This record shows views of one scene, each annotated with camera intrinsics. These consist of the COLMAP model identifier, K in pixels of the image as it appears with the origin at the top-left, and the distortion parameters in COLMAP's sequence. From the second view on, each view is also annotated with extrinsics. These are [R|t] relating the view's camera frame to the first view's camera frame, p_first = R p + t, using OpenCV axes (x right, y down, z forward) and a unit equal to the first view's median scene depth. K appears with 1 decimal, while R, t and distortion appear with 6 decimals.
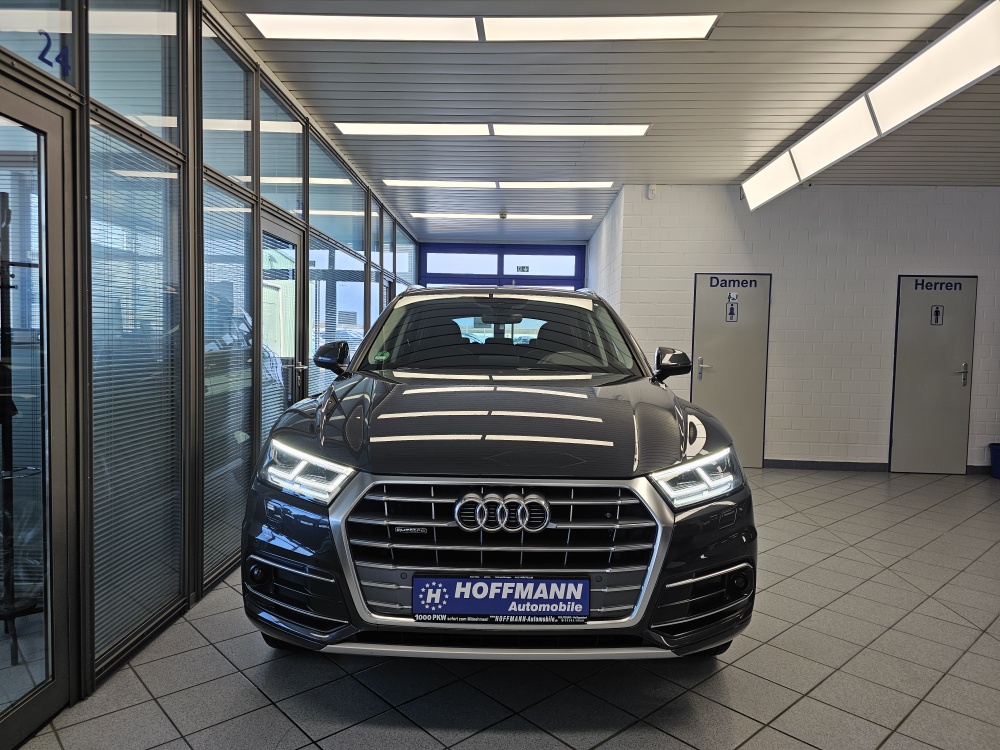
lens RADIAL K [[683.0, 0, 492.2], [0, 683.0, 371.7], [0, 0, 1]] dist [0.050762, -0.046465]
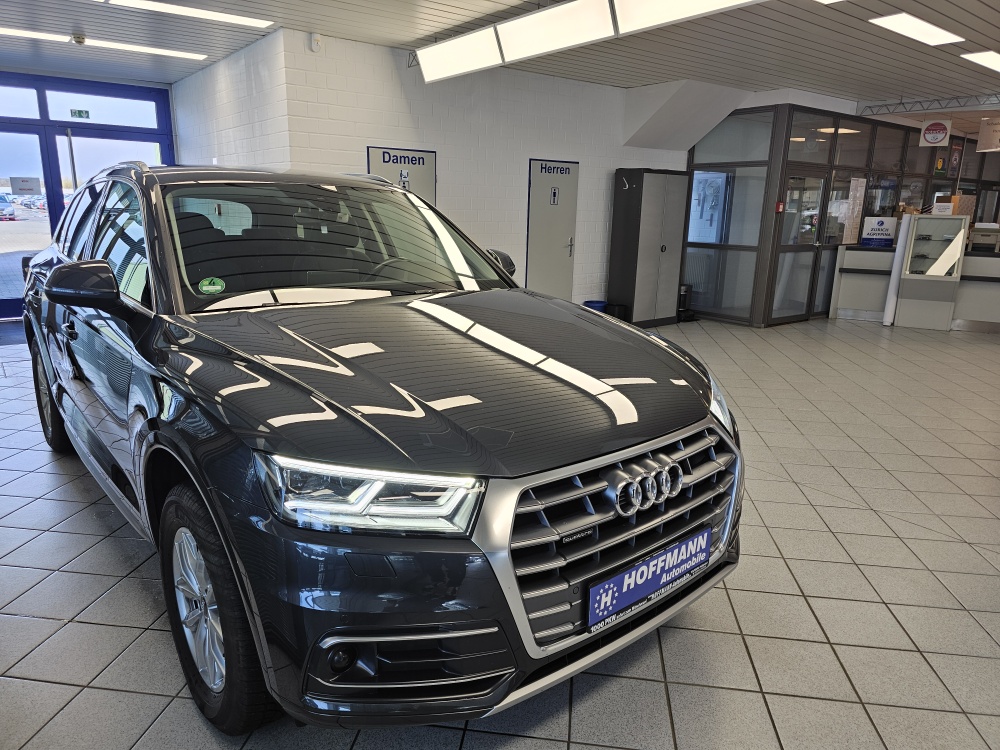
lens RADIAL K [[683.0, 0, 491.6], [0, 683.0, 375.4], [0, 0, 1]] dist [0.050762, -0.046465]
pose [[0.754547, -0.162036, 0.635926, -0.615404], [0.023929, 0.975186, 0.220088, -0.119904], [-0.655809, -0.150850, 0.739702, 0.453239]]
